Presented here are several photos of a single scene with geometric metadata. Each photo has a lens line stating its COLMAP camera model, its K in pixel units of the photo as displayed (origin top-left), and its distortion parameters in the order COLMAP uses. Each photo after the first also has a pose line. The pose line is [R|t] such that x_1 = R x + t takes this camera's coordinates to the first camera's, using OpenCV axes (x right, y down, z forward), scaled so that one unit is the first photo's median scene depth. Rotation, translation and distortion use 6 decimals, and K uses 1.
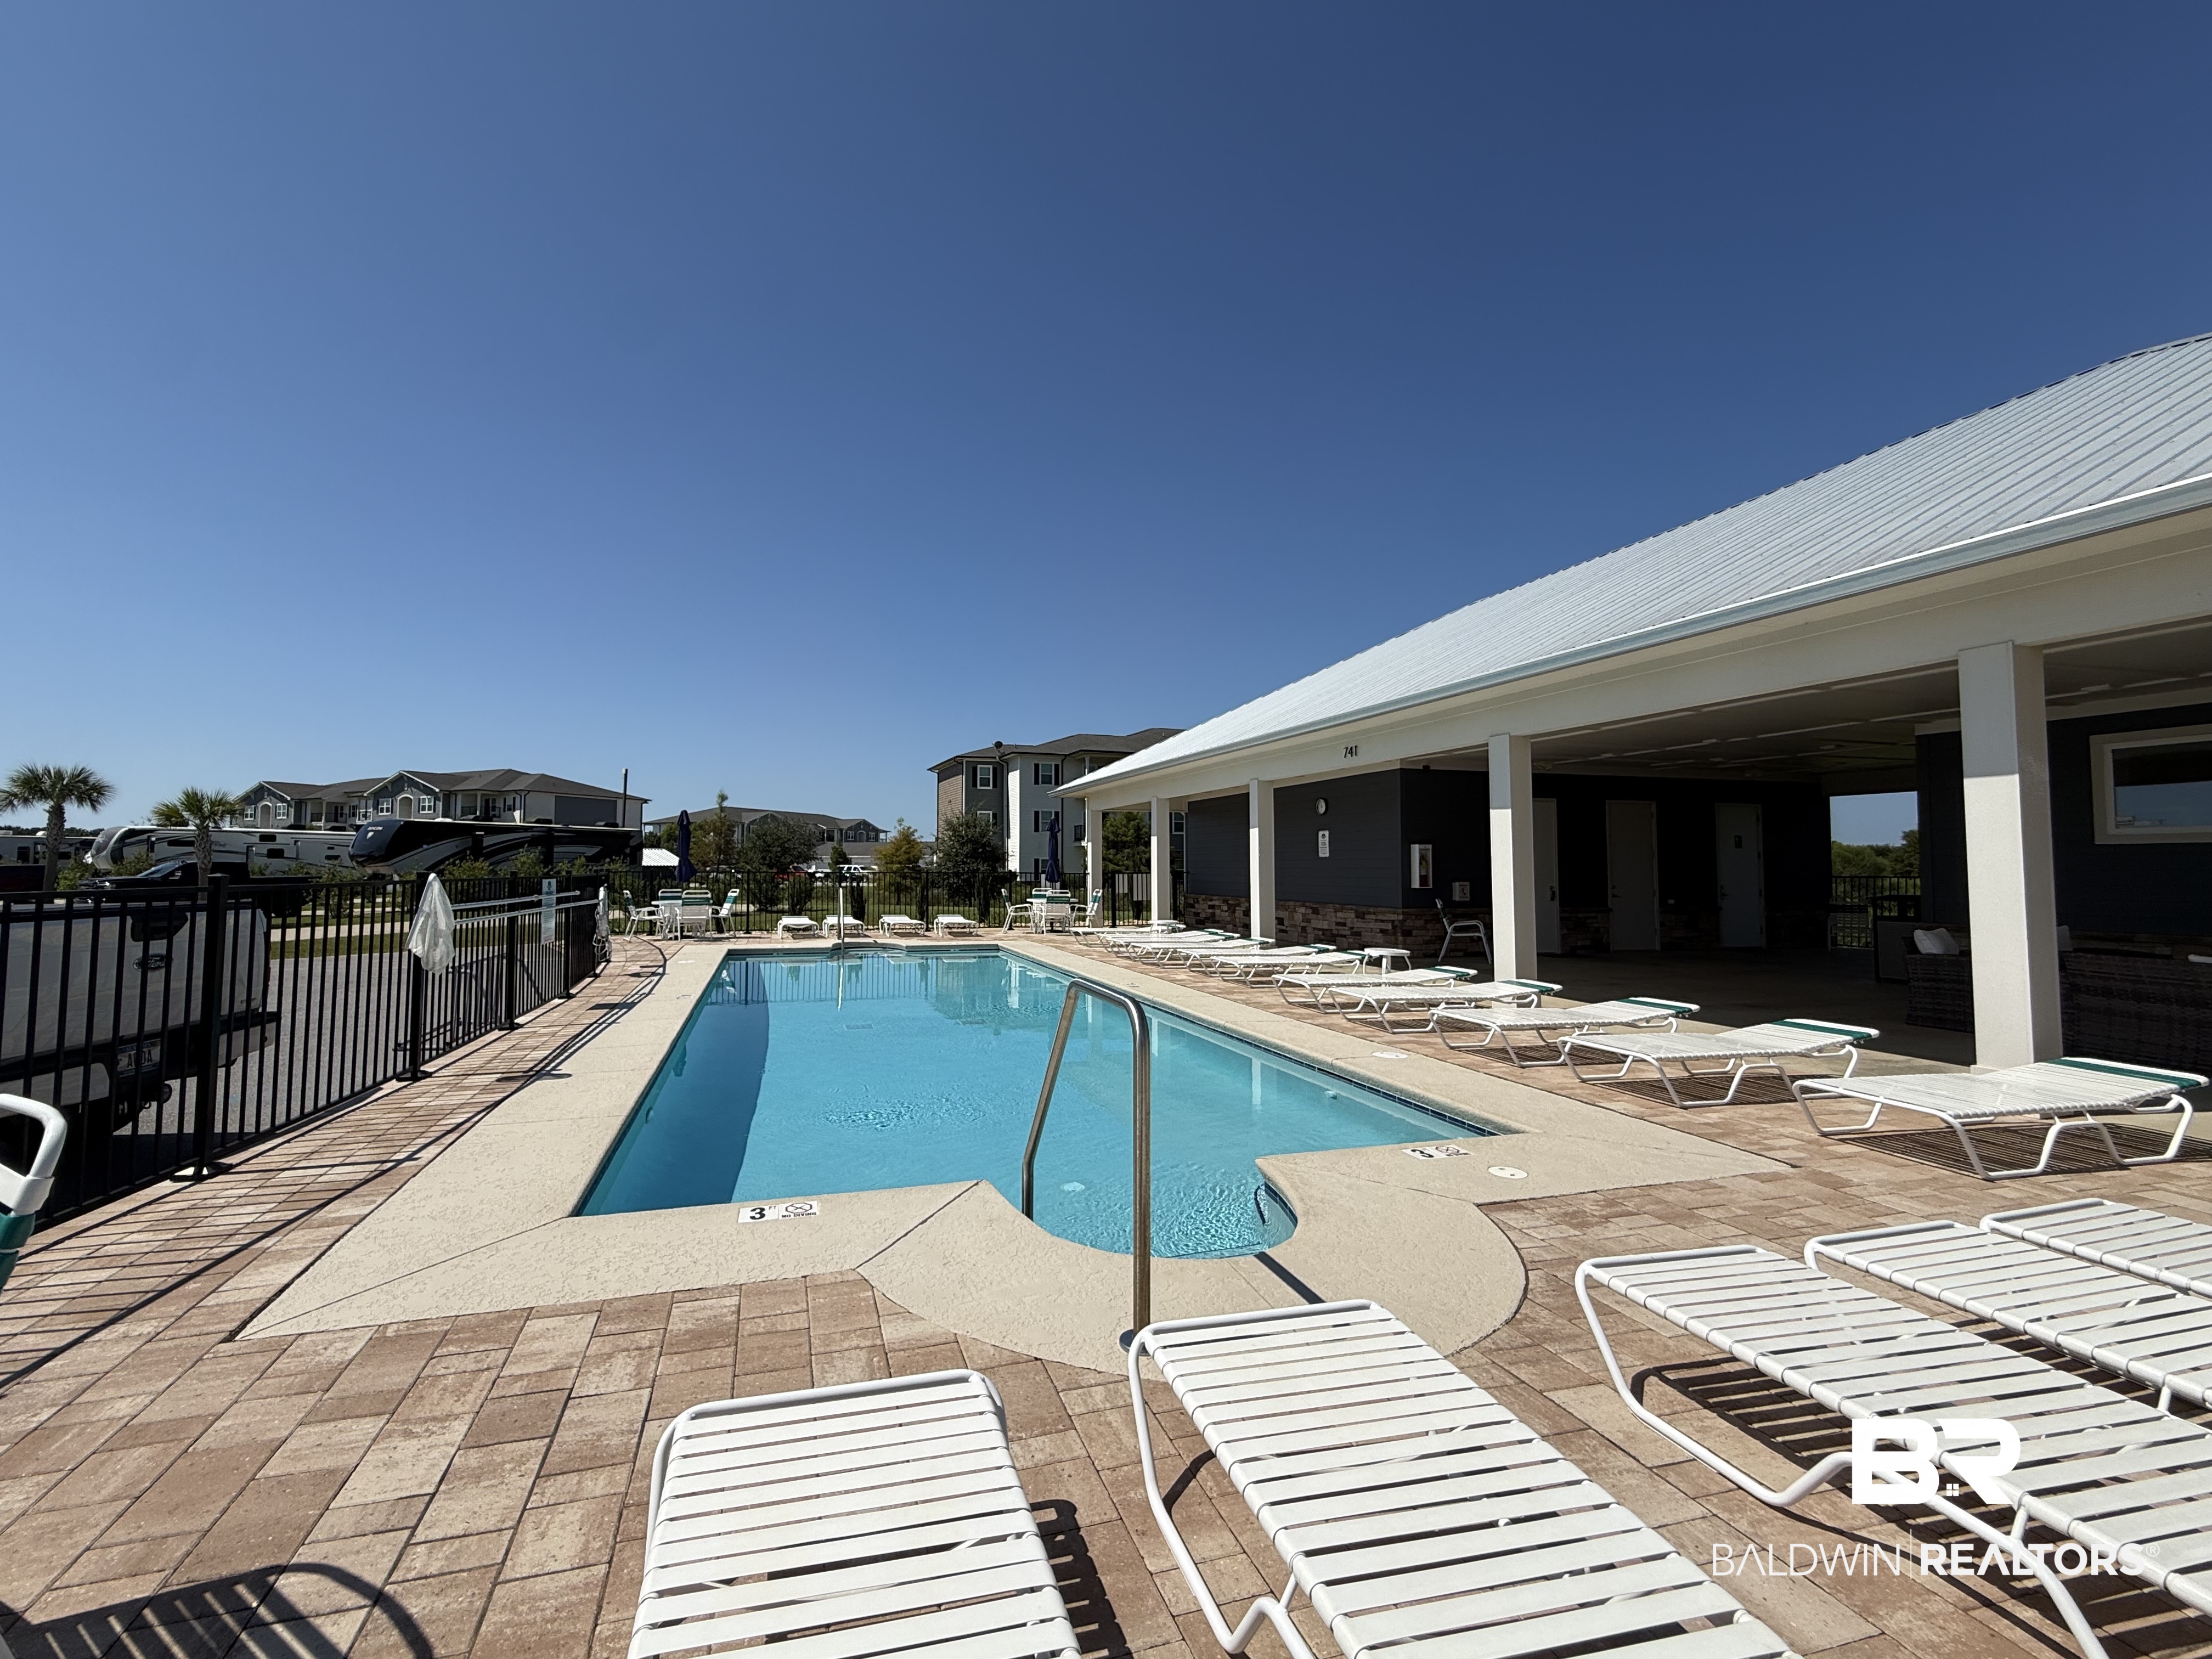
lens RADIAL K [[806.3, 0, 1110.3], [0, 806.3, 819.4], [0, 0, 1]] dist [-0.001008, -0.000129]
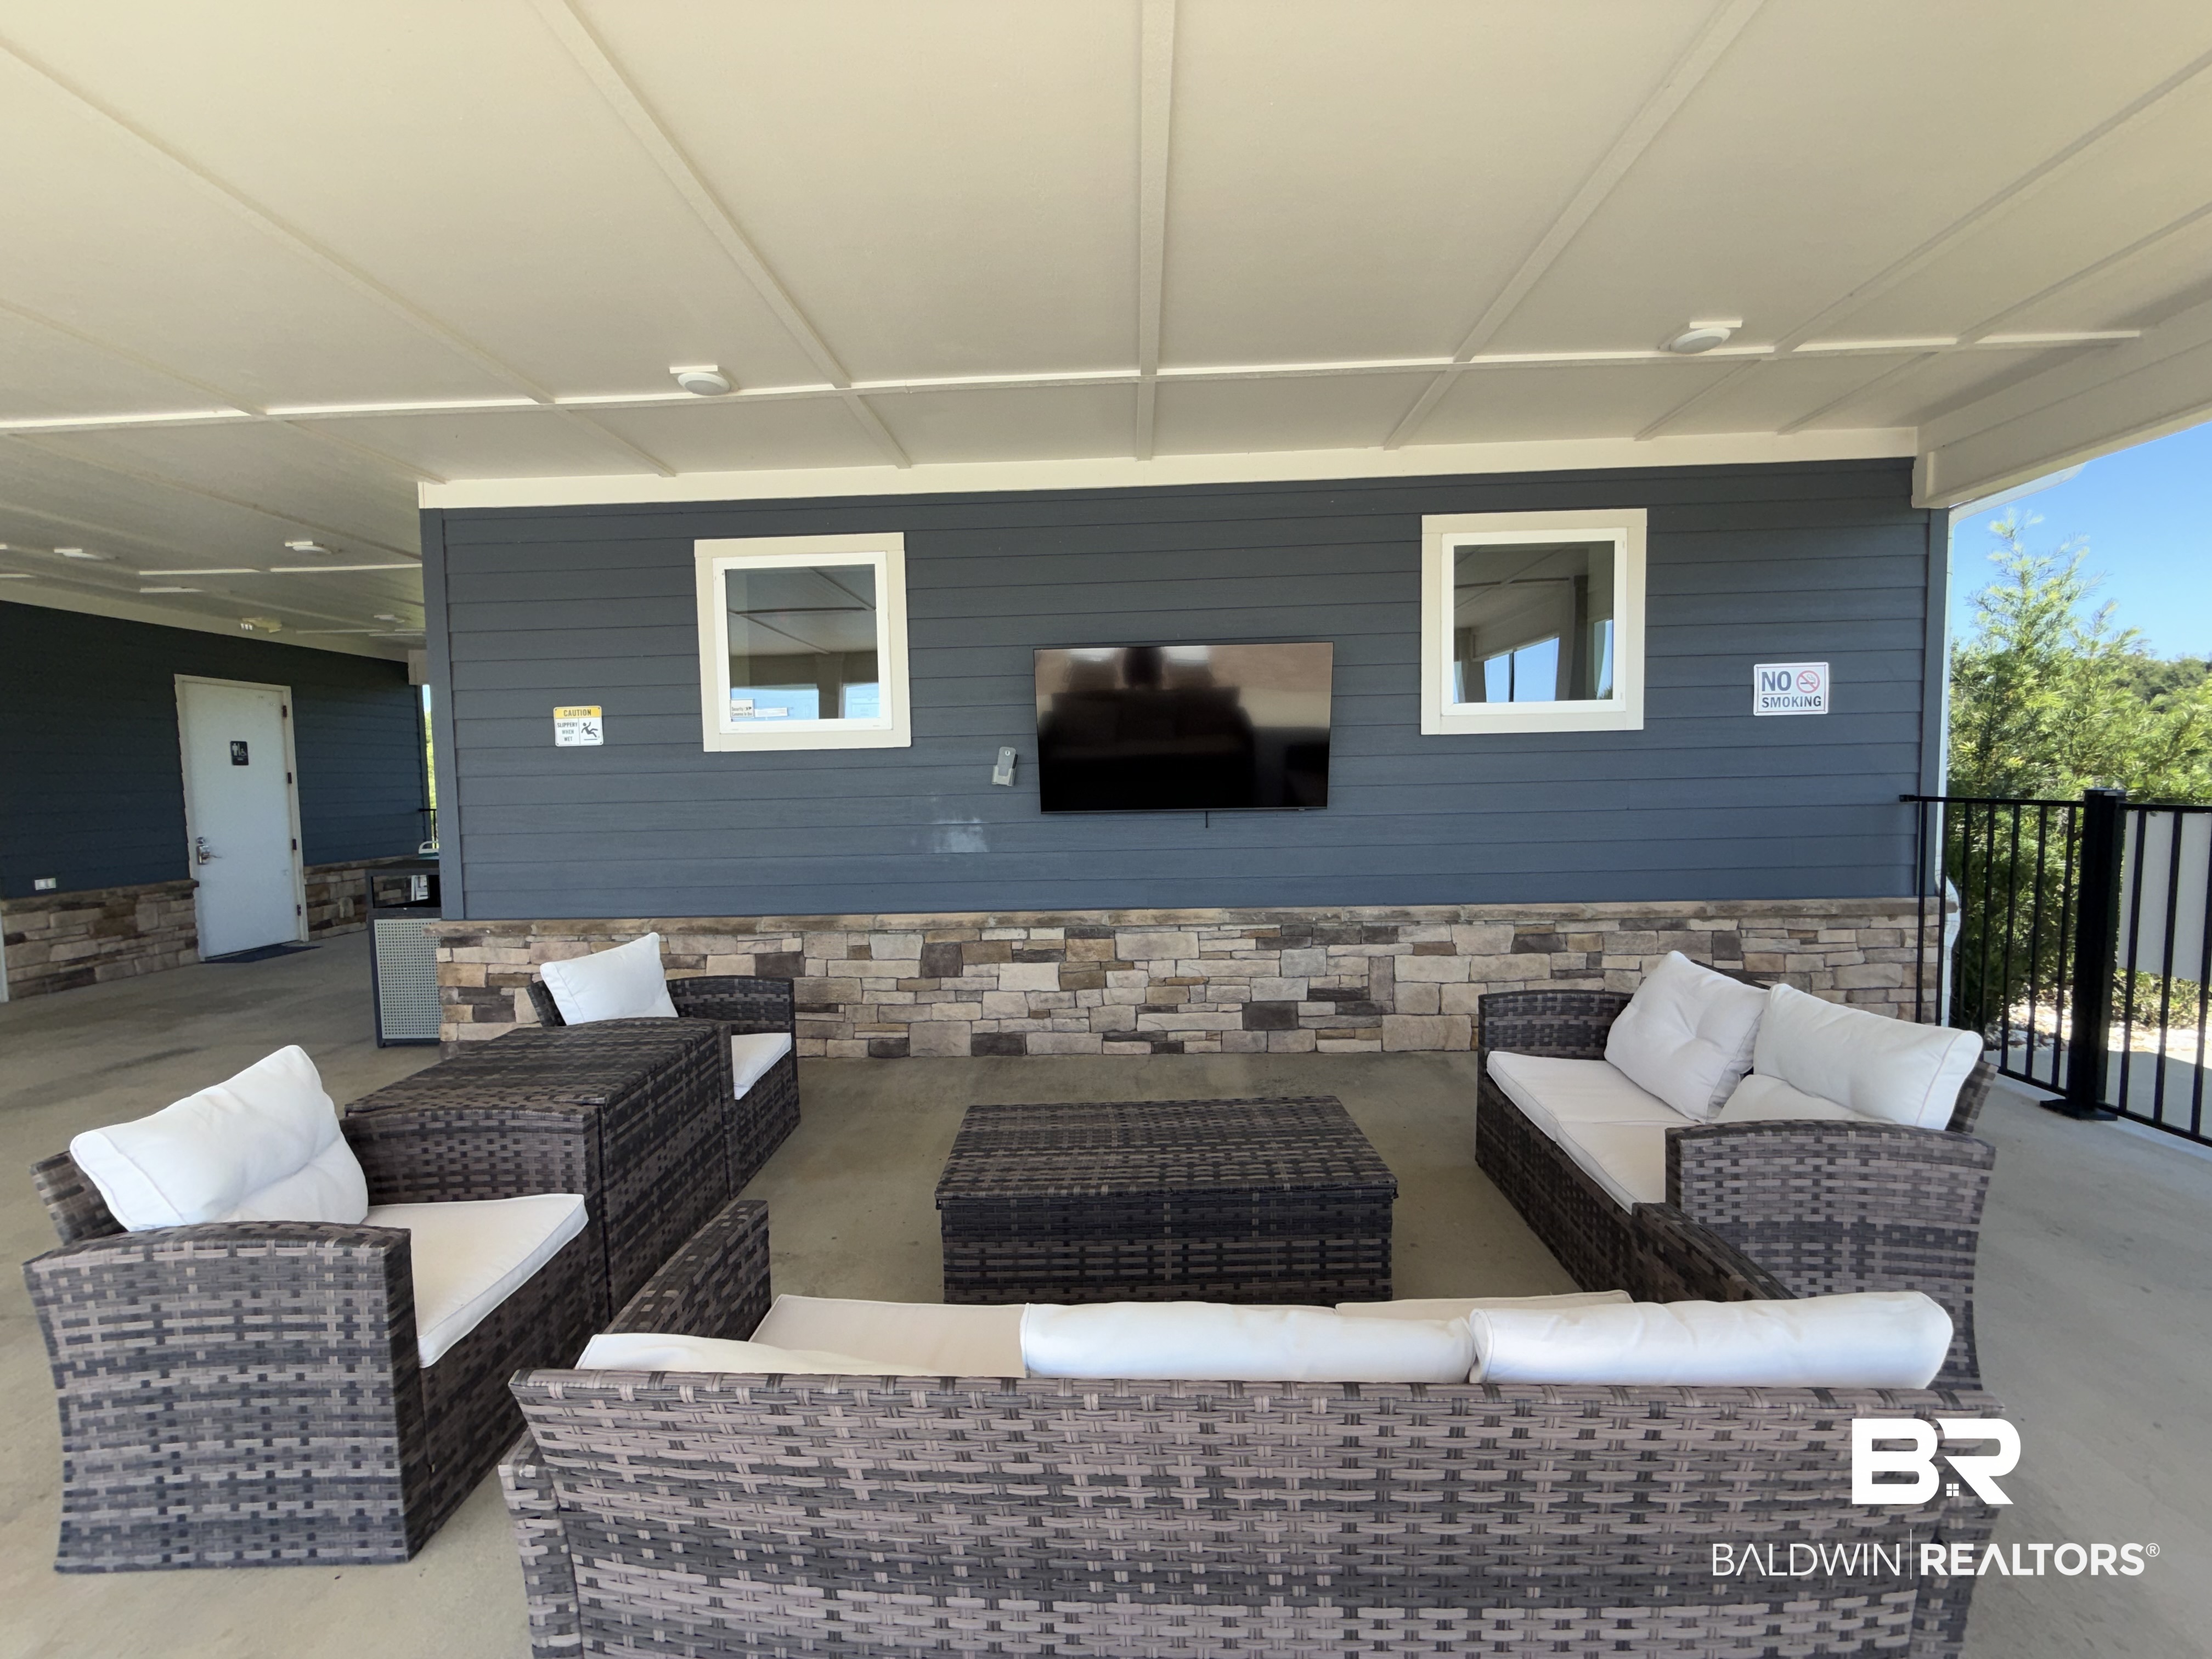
lens RADIAL K [[806.3, 0, 1110.3], [0, 806.3, 819.4], [0, 0, 1]] dist [-0.001008, -0.000129]
pose [[0.237084, -0.074173, 0.968653, 0.451078], [-0.025260, 0.996273, 0.082470, 0.015645], [-0.971161, -0.044020, 0.234327, 0.360503]]
